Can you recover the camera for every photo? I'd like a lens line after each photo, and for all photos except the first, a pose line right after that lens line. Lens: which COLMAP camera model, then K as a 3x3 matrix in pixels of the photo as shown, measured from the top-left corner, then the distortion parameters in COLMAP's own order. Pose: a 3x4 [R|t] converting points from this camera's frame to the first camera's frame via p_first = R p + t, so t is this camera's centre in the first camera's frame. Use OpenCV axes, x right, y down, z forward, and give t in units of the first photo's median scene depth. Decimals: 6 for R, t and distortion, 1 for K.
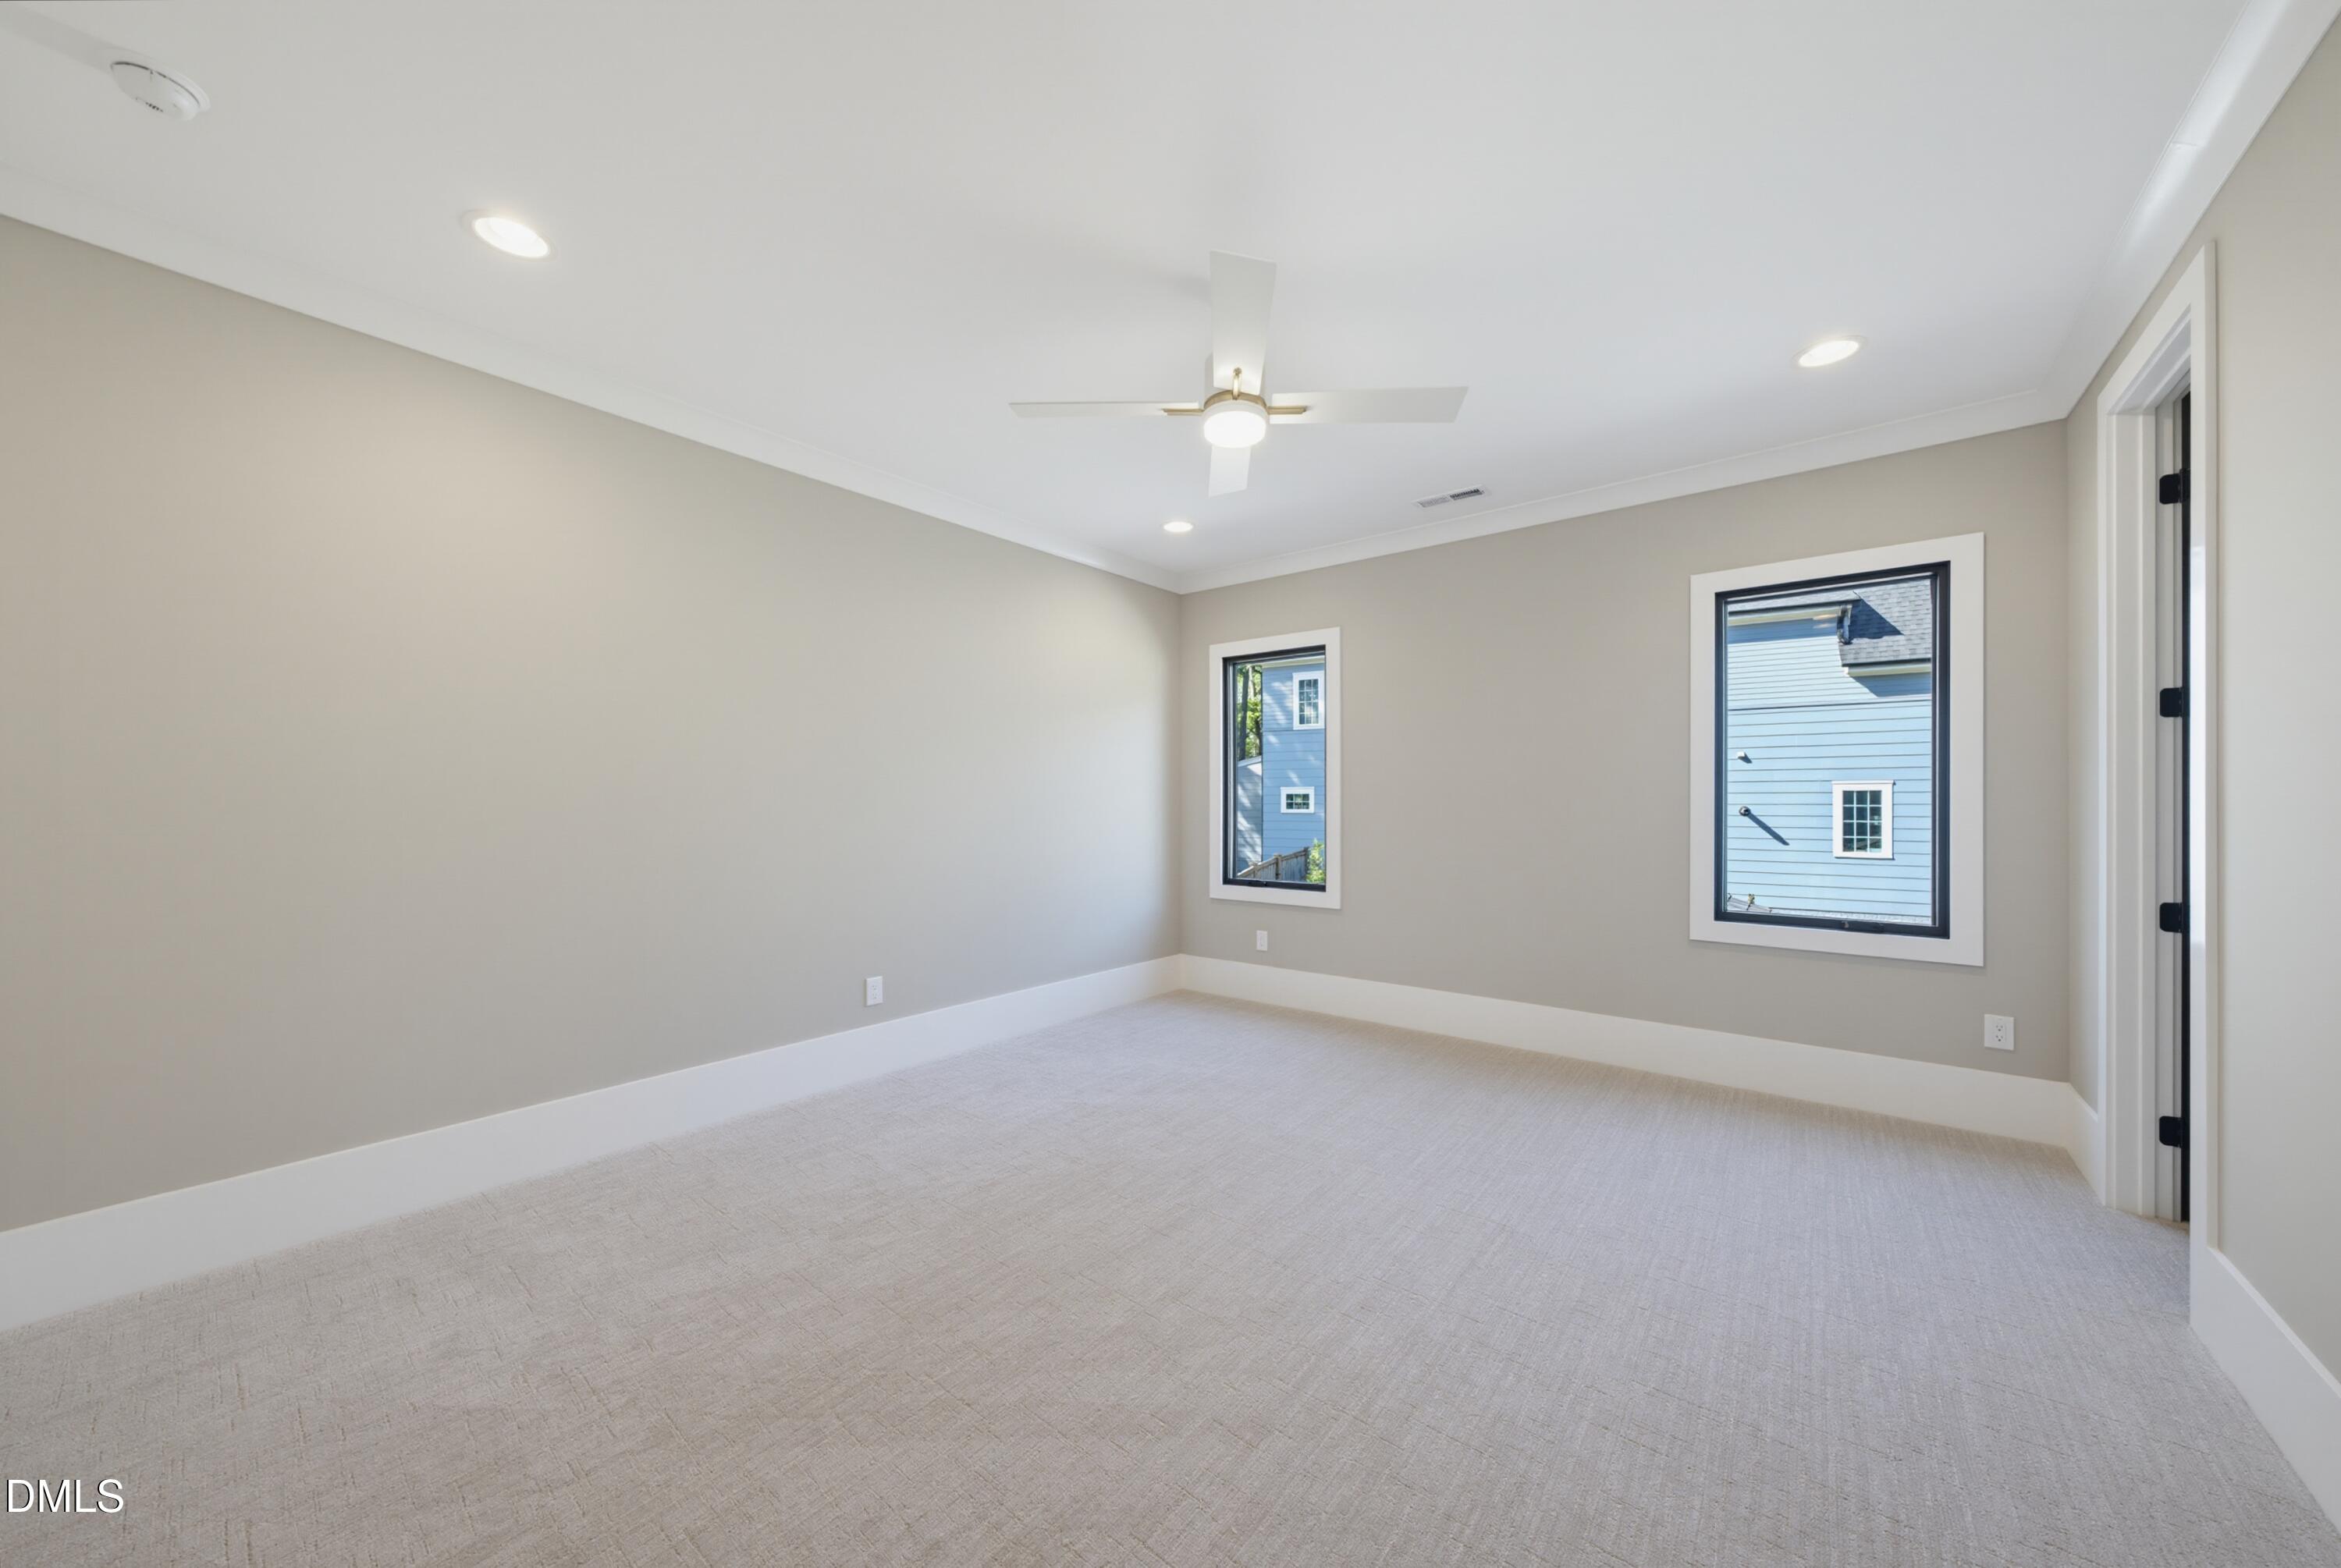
lens RADIAL K [[800.5, 0, 1169.8], [0, 800.5, 799.1], [0, 0, 1]] dist [-0.005771, 0.000221]
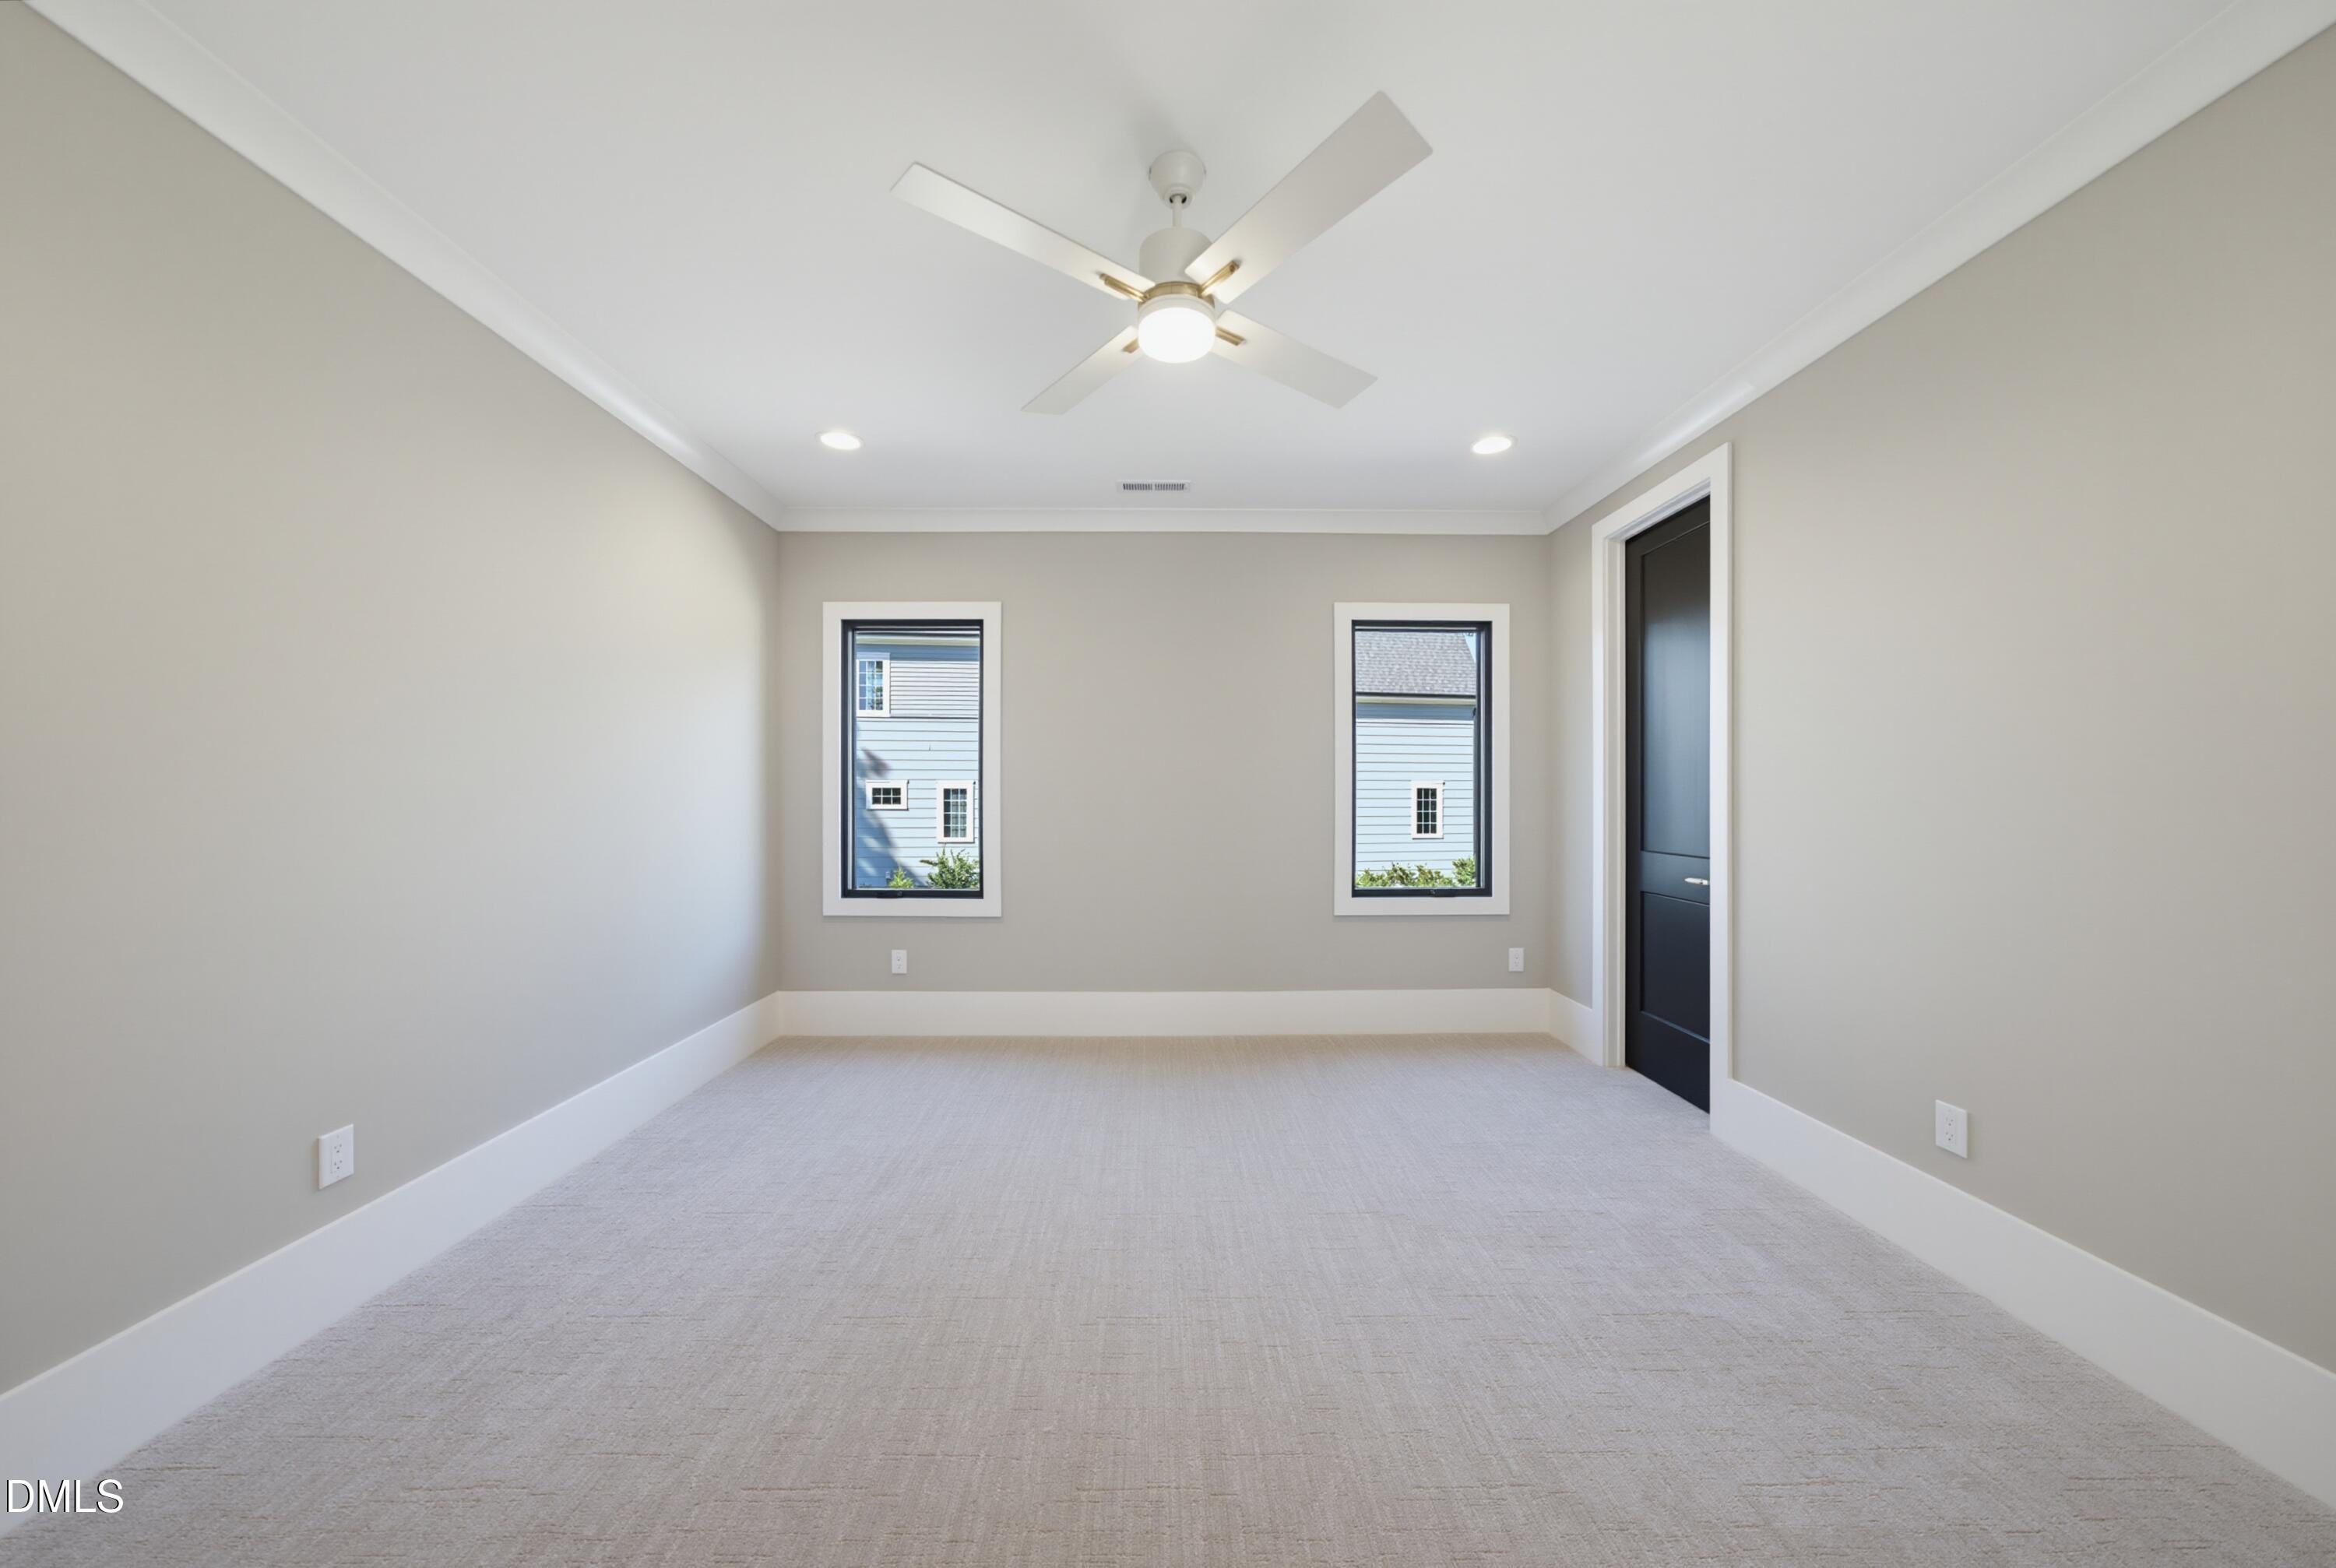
lens RADIAL K [[798.9, 0, 1167.3], [0, 798.9, 799.1], [0, 0, 1]] dist [-0.005771, 0.000221]
pose [[0.774522, -0.004792, 0.632529, -0.284685], [-0.001925, 0.999949, 0.009933, -0.004627], [-0.632545, -0.008911, 0.774473, 0.250142]]
